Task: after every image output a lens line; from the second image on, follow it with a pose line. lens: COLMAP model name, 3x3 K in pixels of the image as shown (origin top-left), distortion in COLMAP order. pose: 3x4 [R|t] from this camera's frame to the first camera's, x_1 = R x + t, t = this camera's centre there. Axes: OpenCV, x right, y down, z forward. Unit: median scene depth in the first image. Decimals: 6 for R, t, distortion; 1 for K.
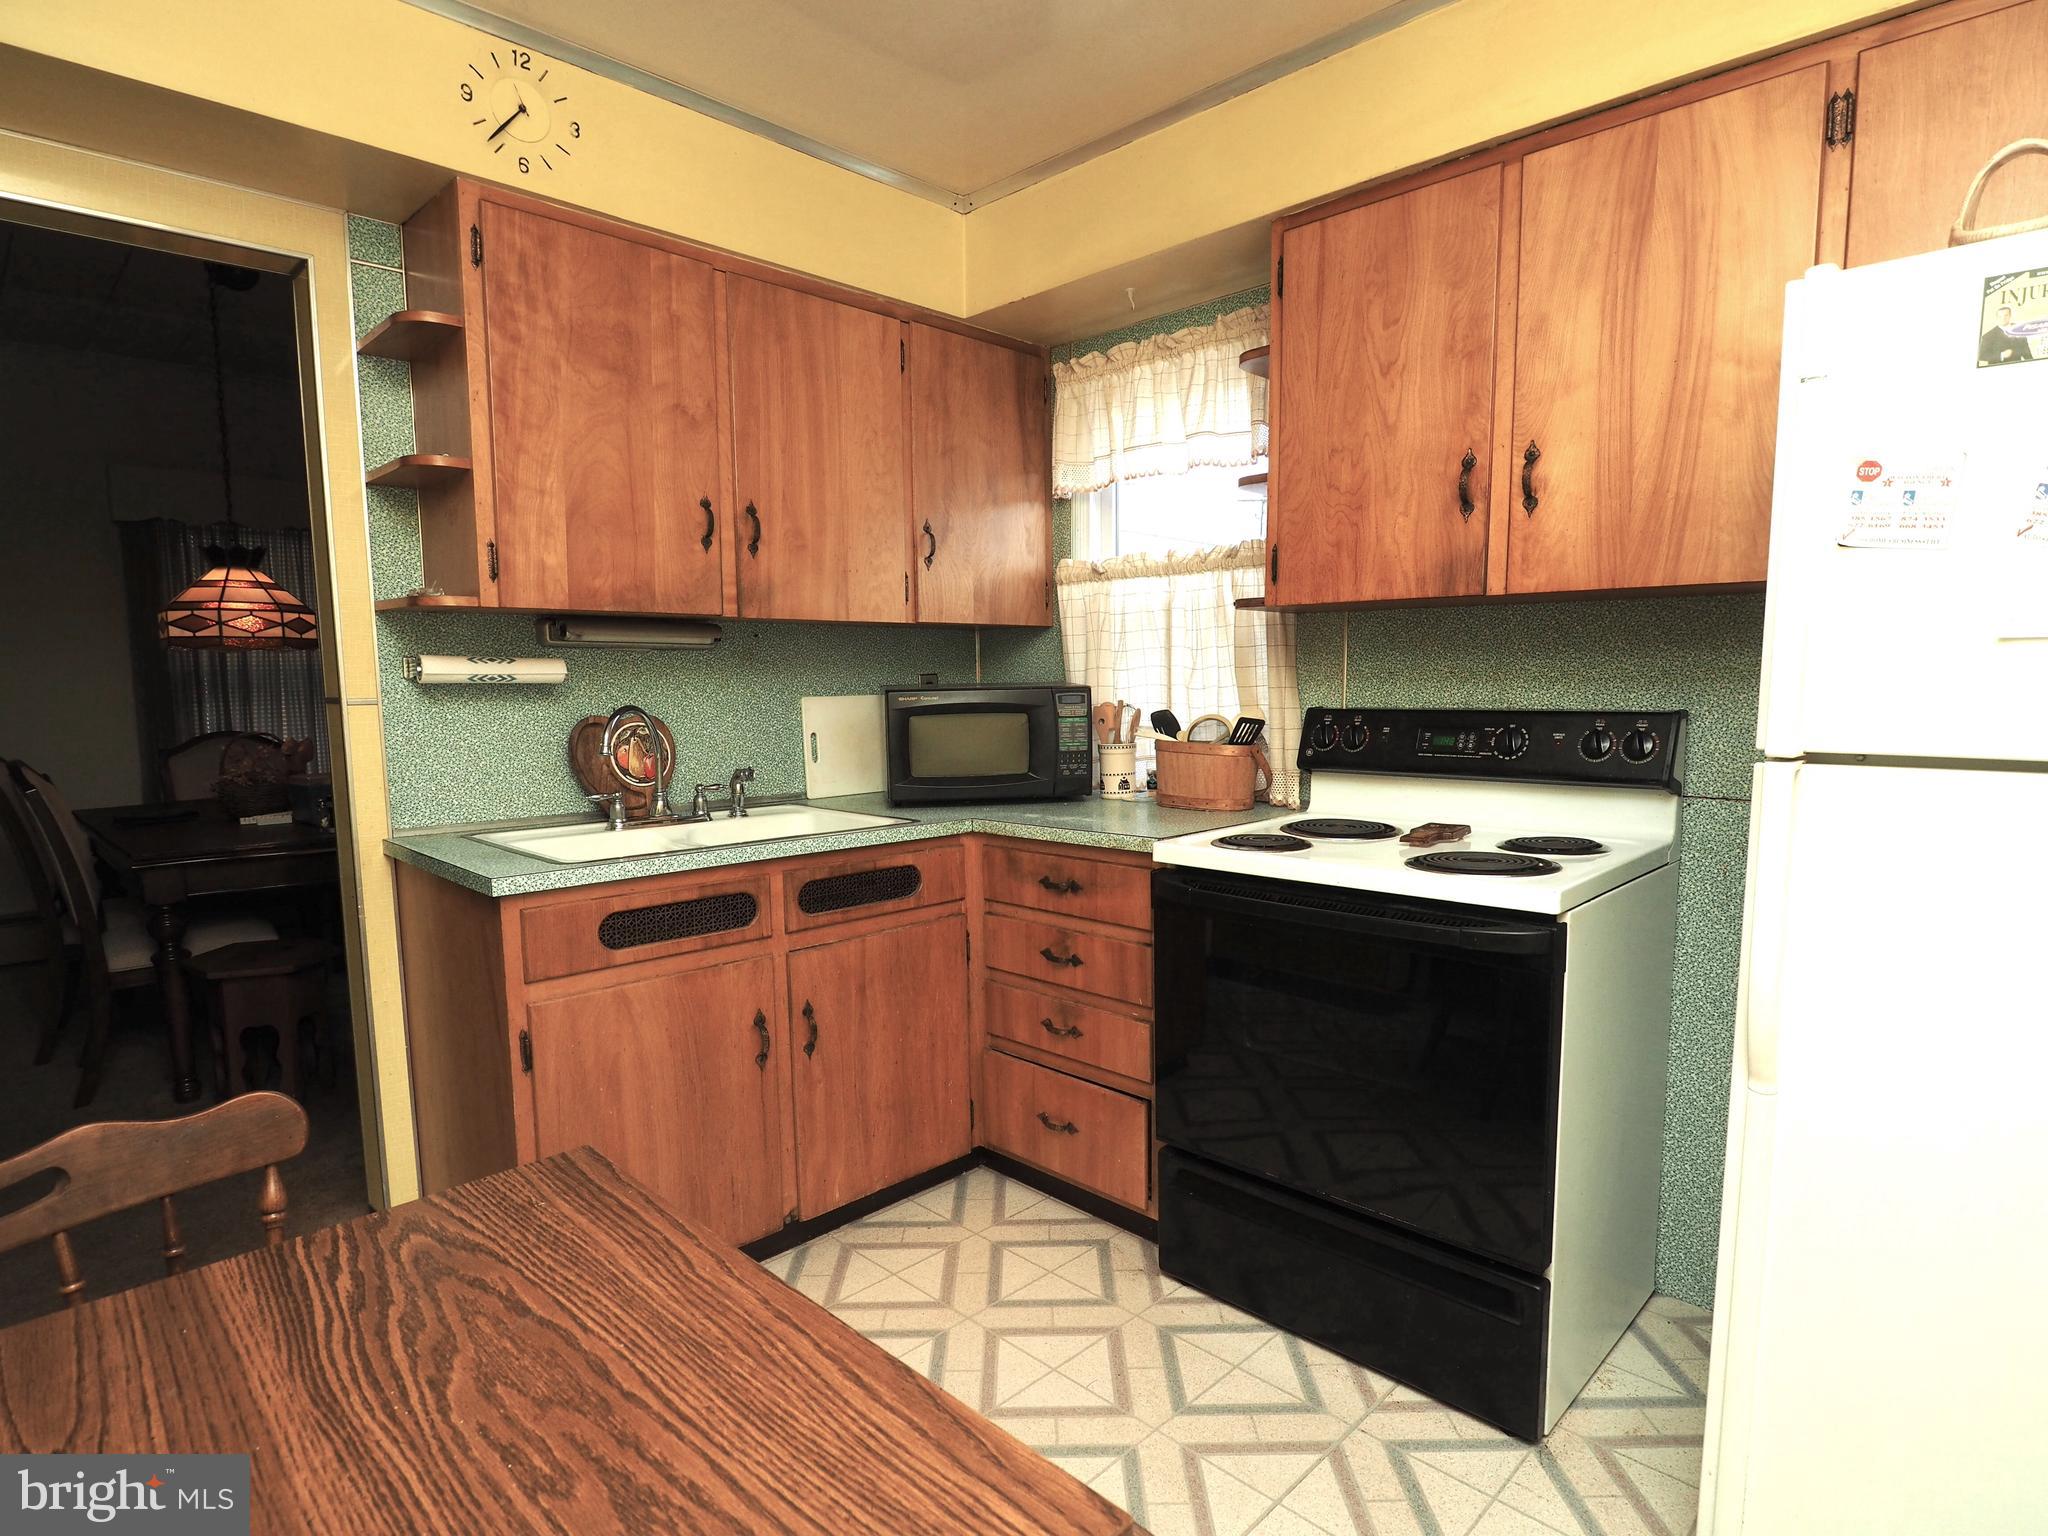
lens RADIAL K [[1106.0, 0, 1020.4], [0, 1106.0, 799.9], [0, 0, 1]] dist [-0.002861, -0.001925]
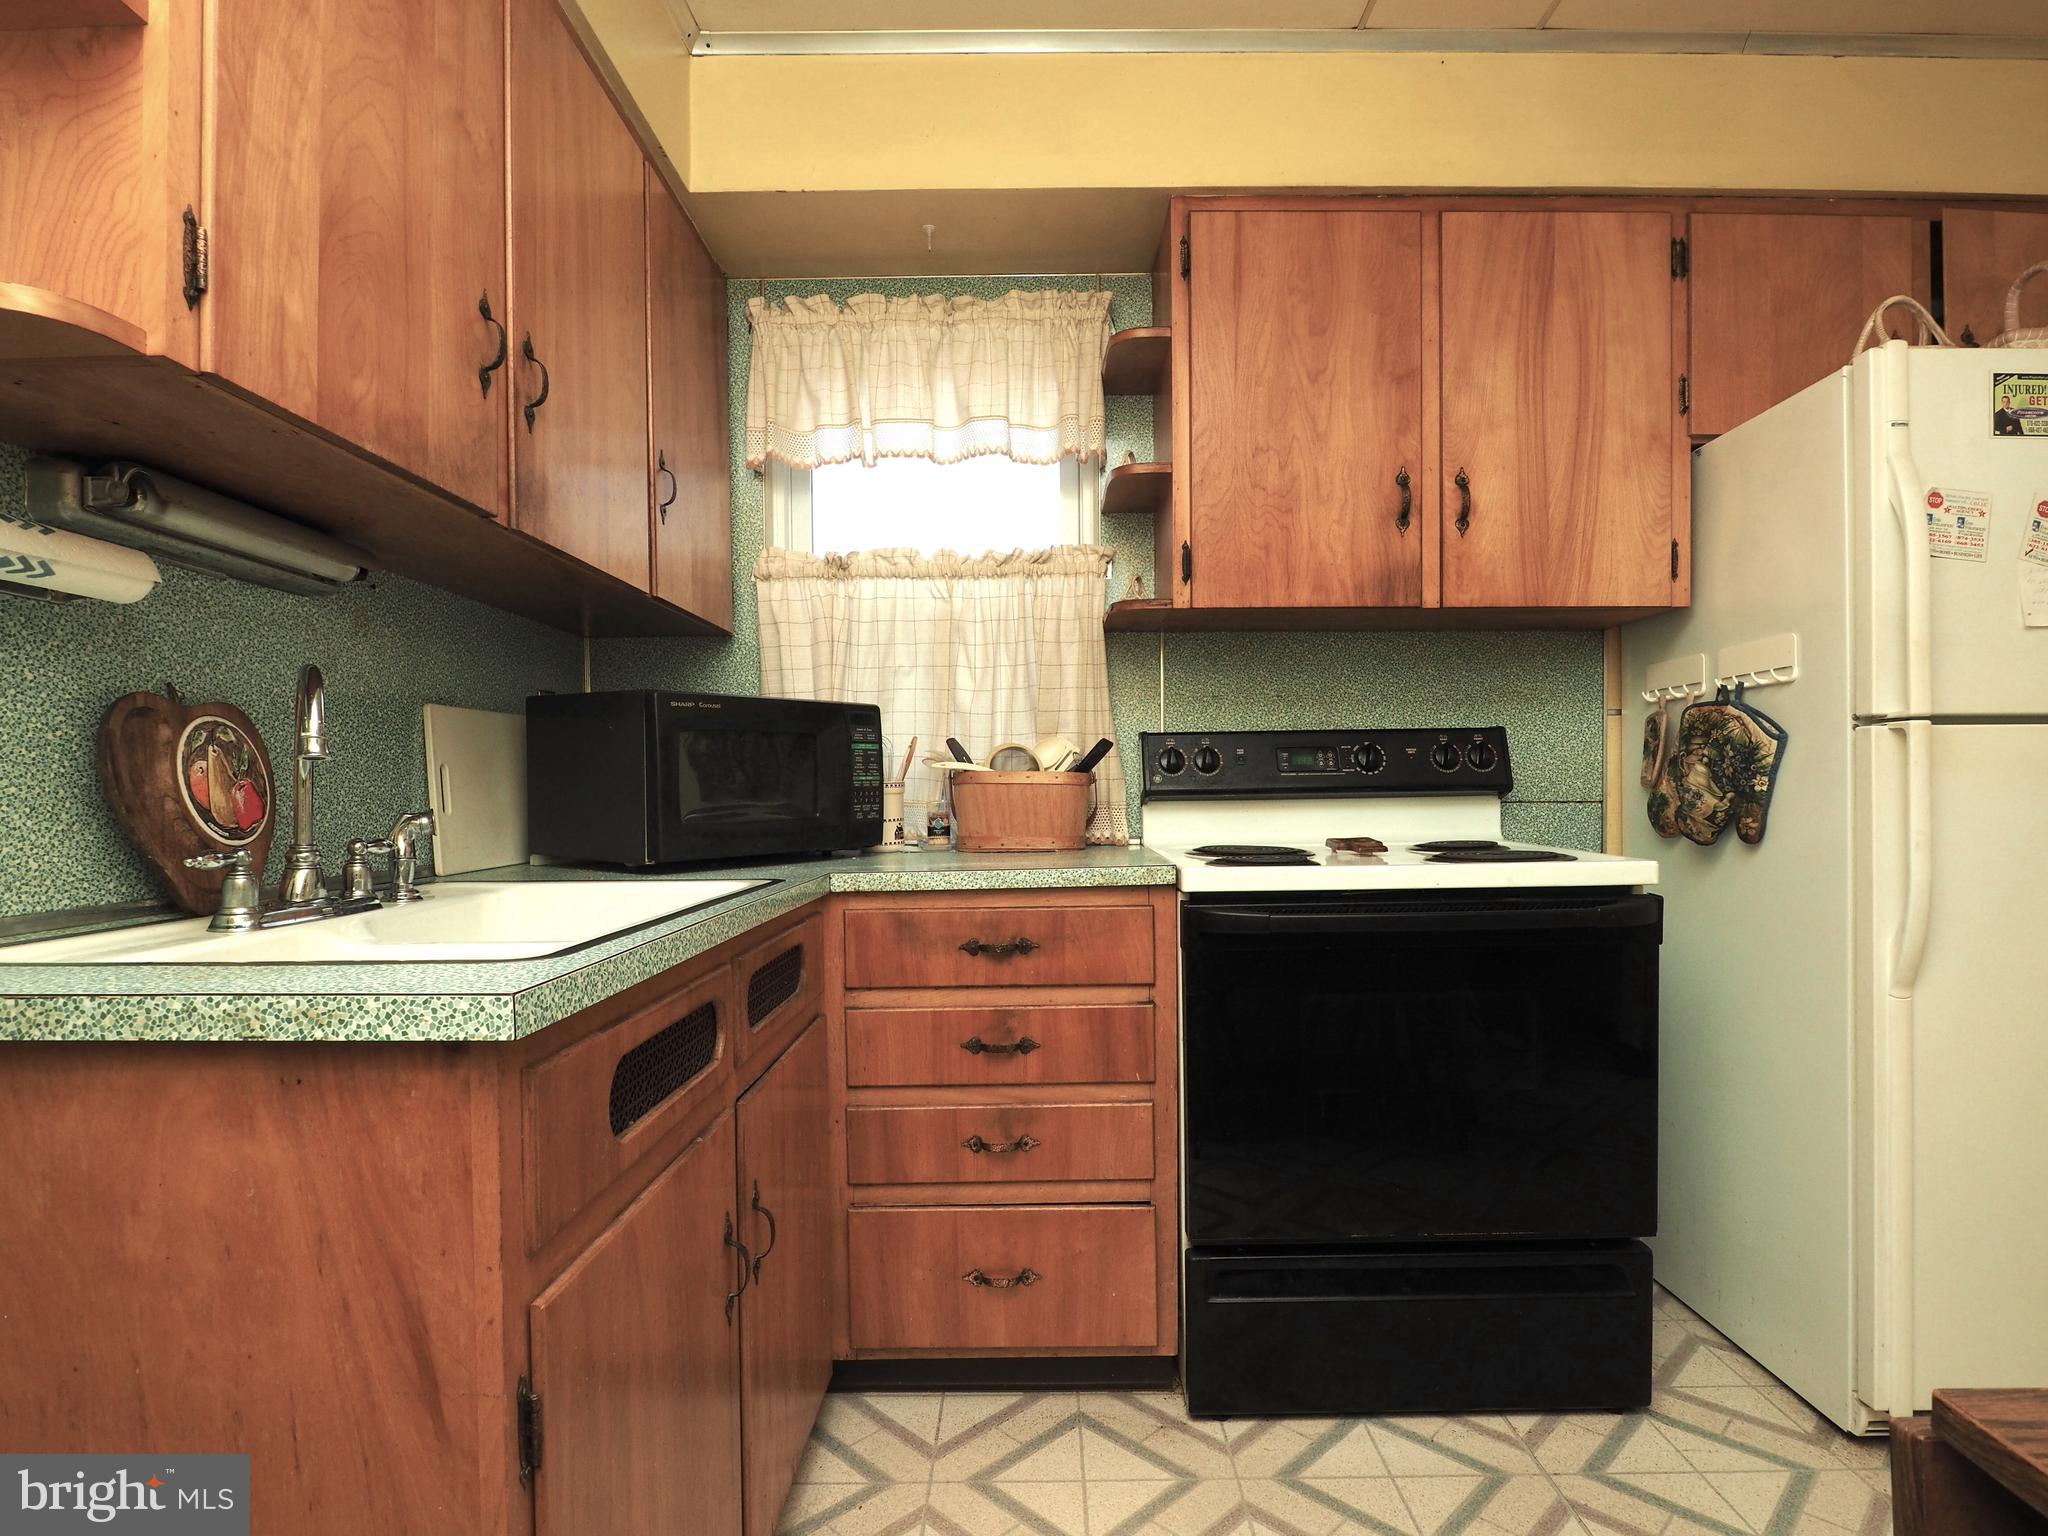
lens RADIAL K [[1110.1, 0, 1019.0], [0, 1110.1, 808.2], [0, 0, 1]] dist [-0.001083, -0.010126]
pose [[0.709612, -0.009146, 0.704533, -0.548867], [0.080925, 0.994357, -0.068601, 0.040966], [-0.699930, 0.105694, 0.706347, 0.512124]]
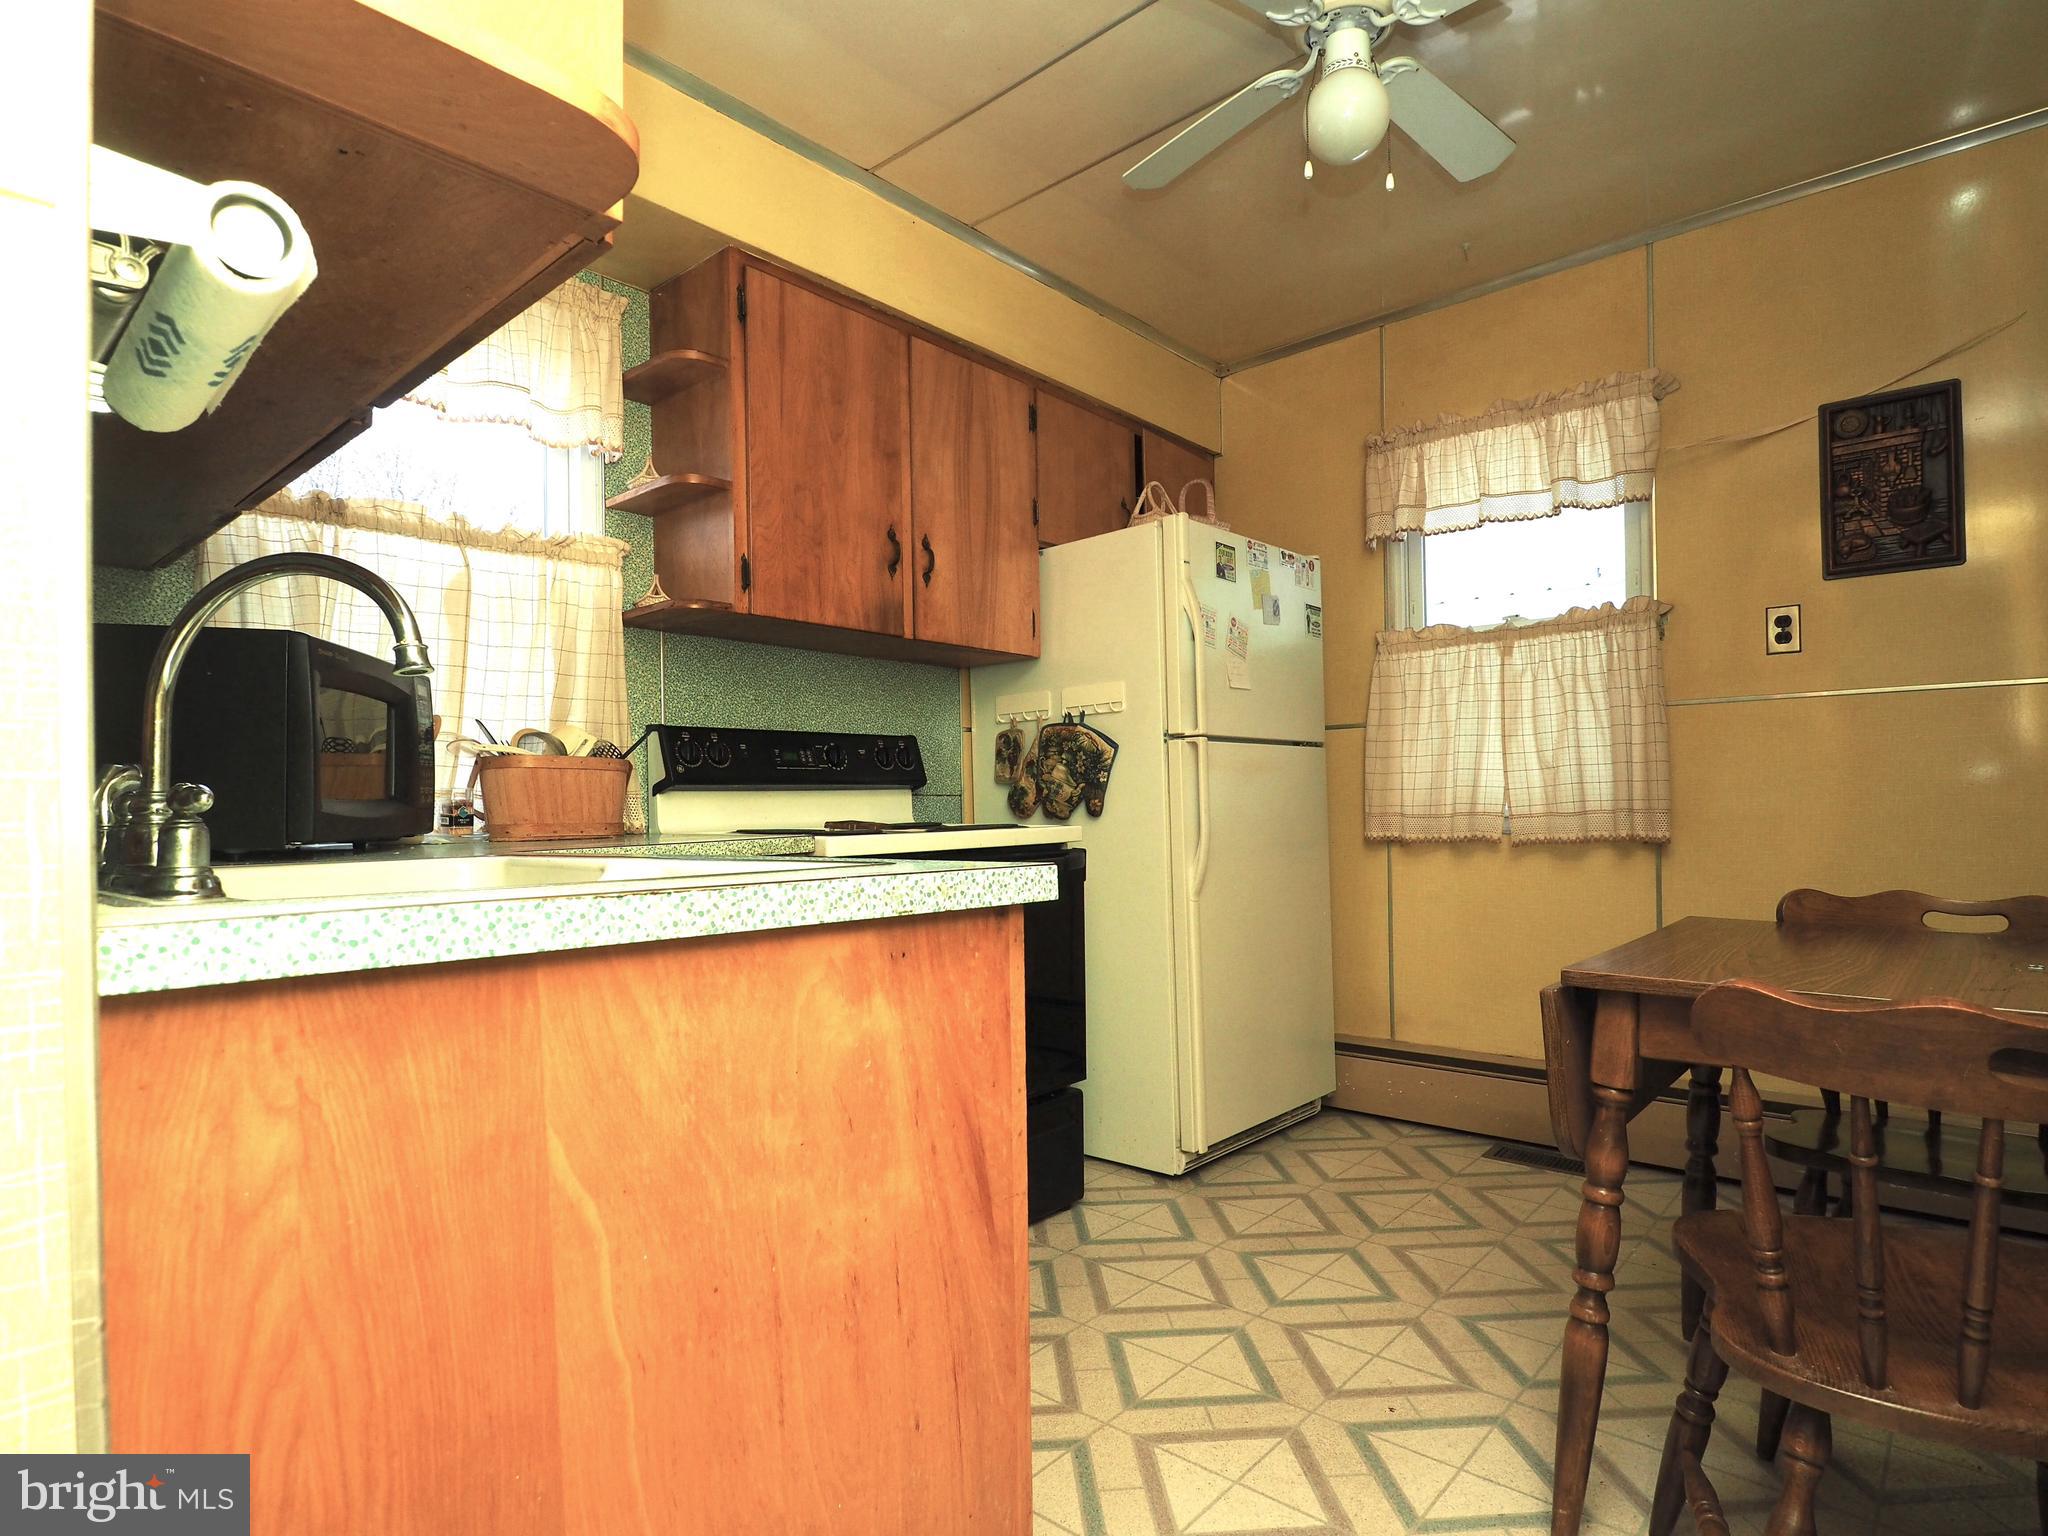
lens RADIAL K [[1110.1, 0, 1019.0], [0, 1110.1, 808.2], [0, 0, 1]] dist [-0.001083, -0.010126]
pose [[-0.054577, 0.011862, 0.998439, -0.857946], [0.127185, 0.991867, -0.004832, 0.040148], [-0.990376, 0.126723, -0.055642, 0.900533]]
